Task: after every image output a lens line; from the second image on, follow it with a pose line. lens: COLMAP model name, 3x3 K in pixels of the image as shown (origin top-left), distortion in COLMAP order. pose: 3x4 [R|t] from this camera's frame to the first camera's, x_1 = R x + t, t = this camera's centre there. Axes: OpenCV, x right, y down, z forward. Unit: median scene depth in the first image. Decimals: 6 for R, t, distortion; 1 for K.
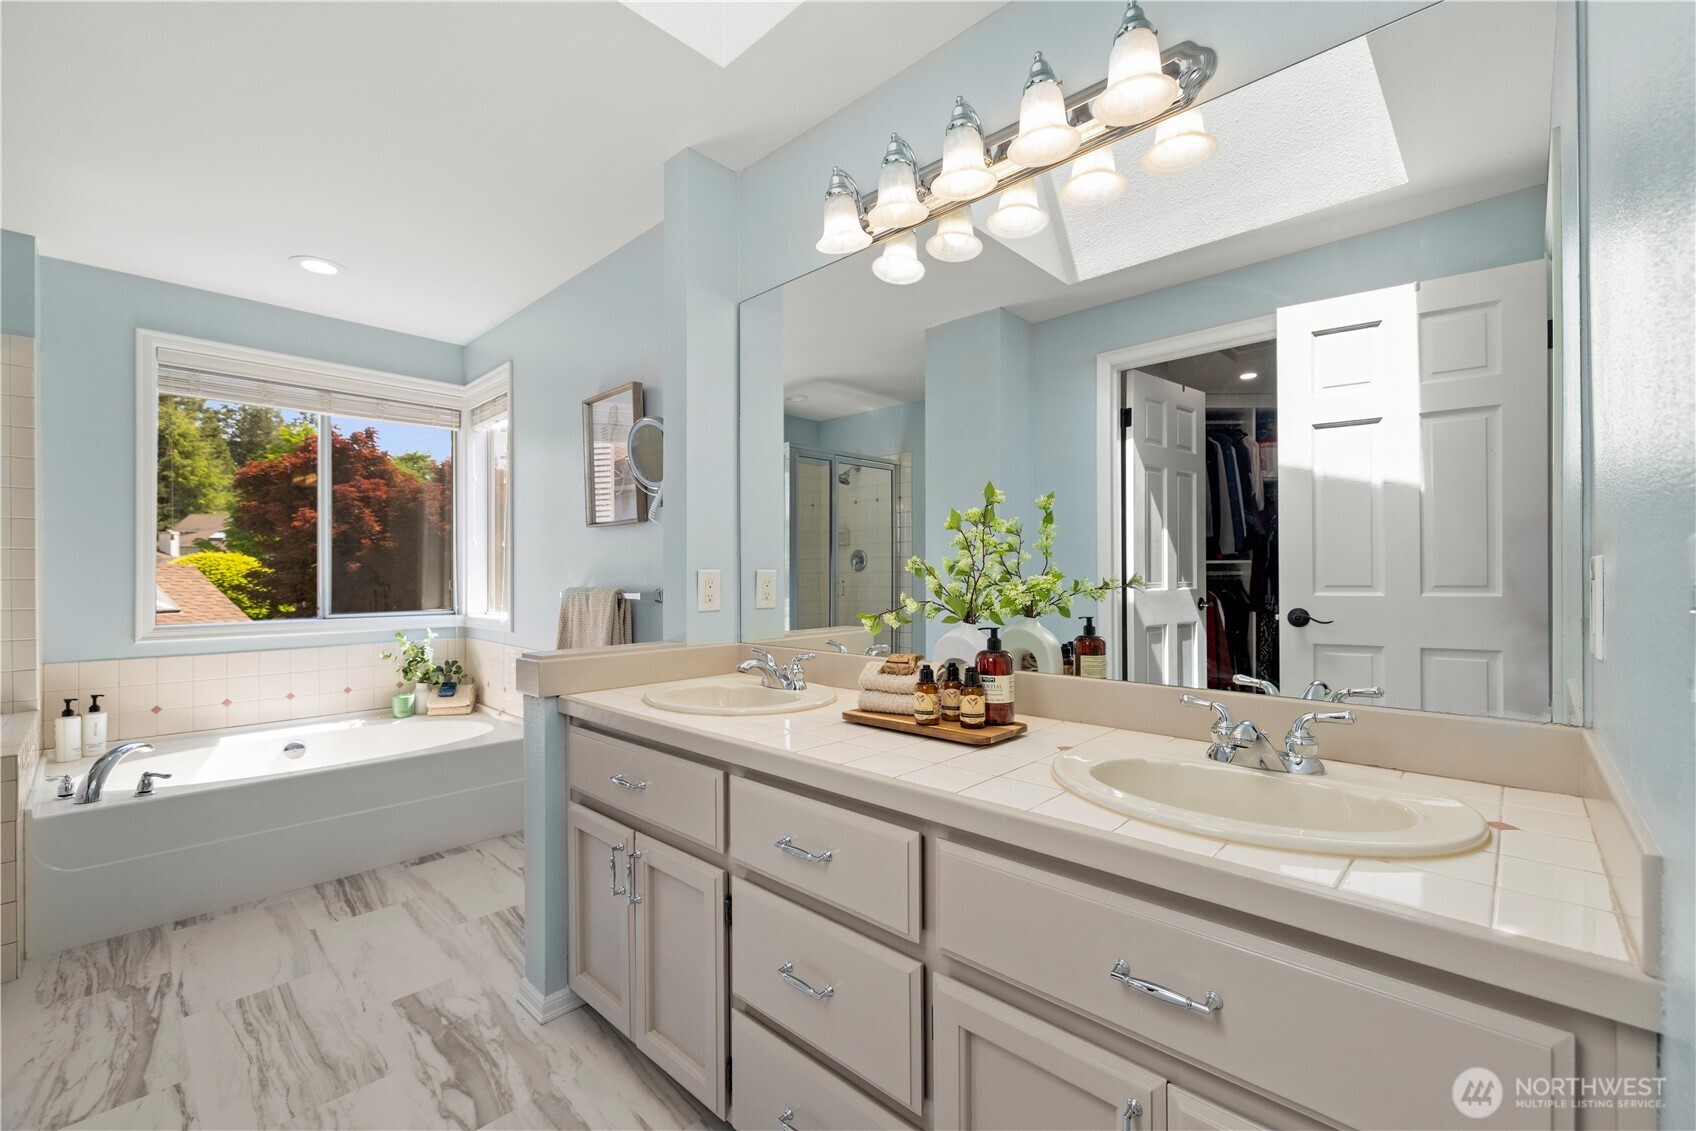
lens RADIAL K [[707.8, 0, 848.0], [0, 707.8, 565.5], [0, 0, 1]] dist [0.000991, 0.000160]
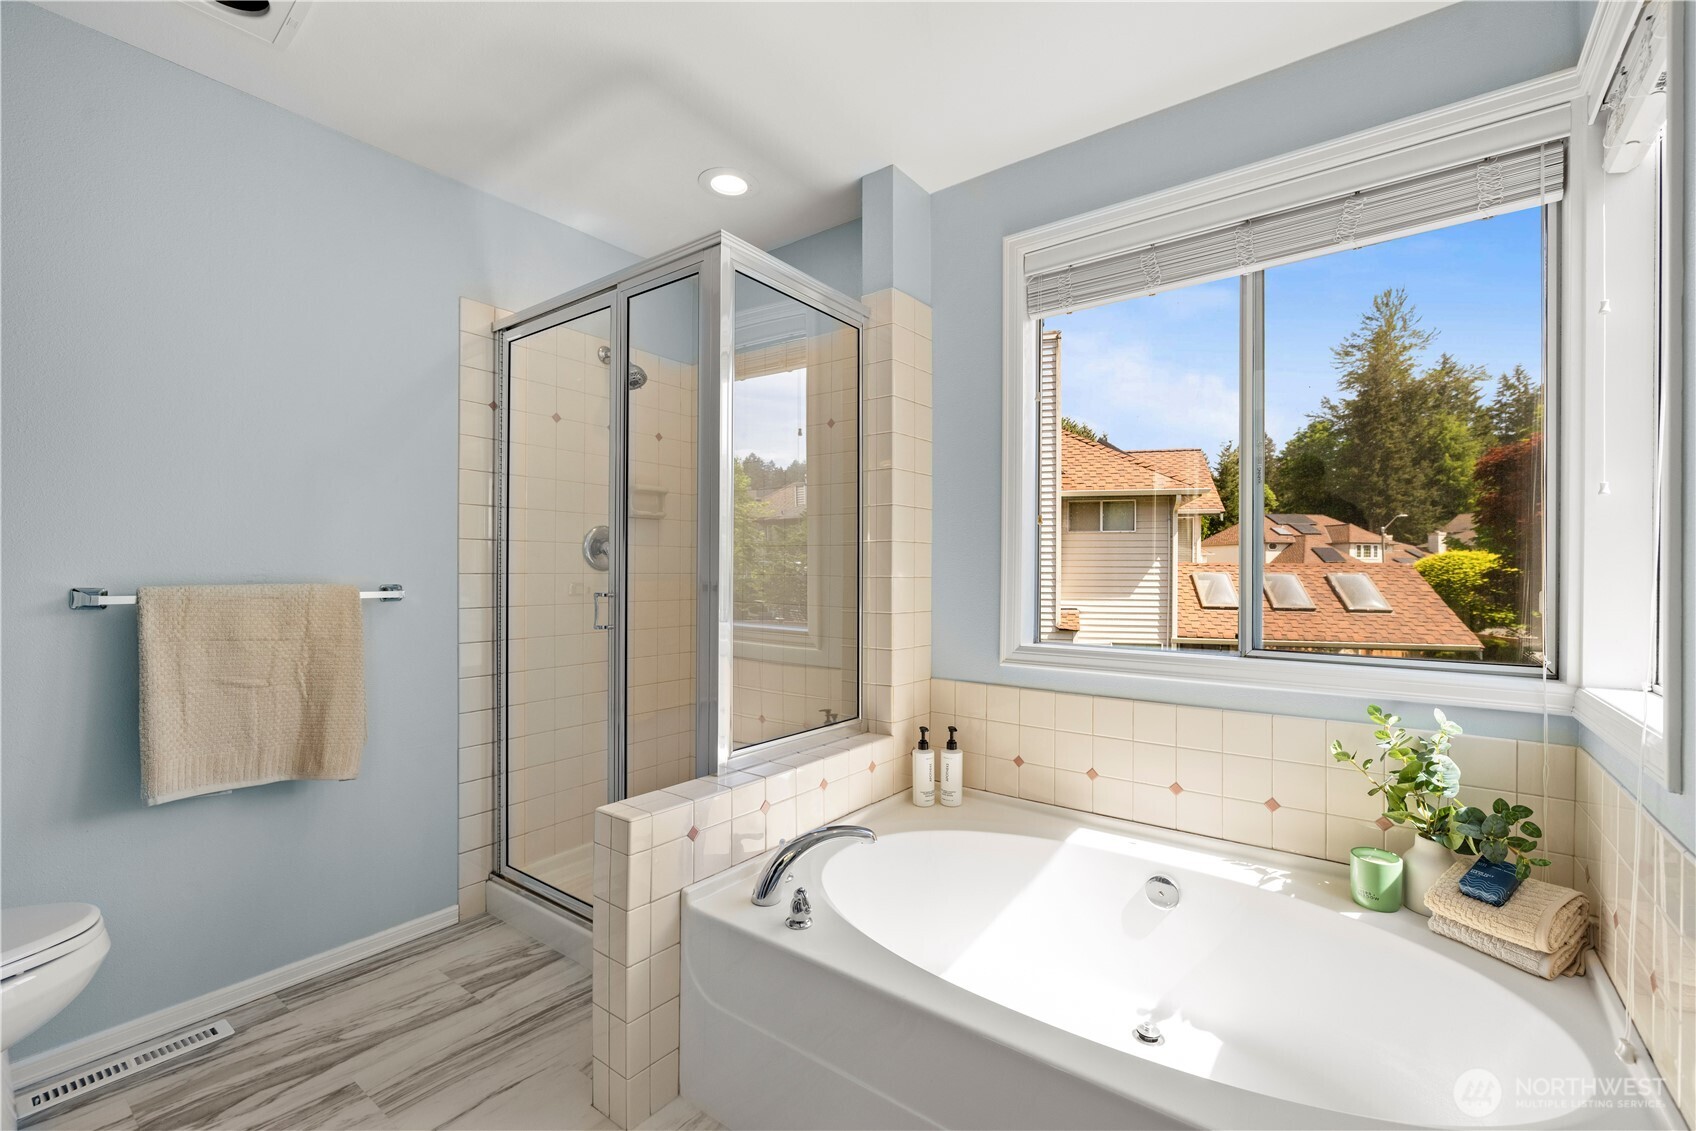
lens RADIAL K [[724.2, 0, 854.7], [0, 724.2, 573.5], [0, 0, 1]] dist [-0.001032, -0.000036]
pose [[0.123183, 0.005968, -0.992366, -0.225718], [0.005957, 0.999959, 0.006753, 0.006710], [0.992366, -0.006743, 0.123143, 0.620001]]
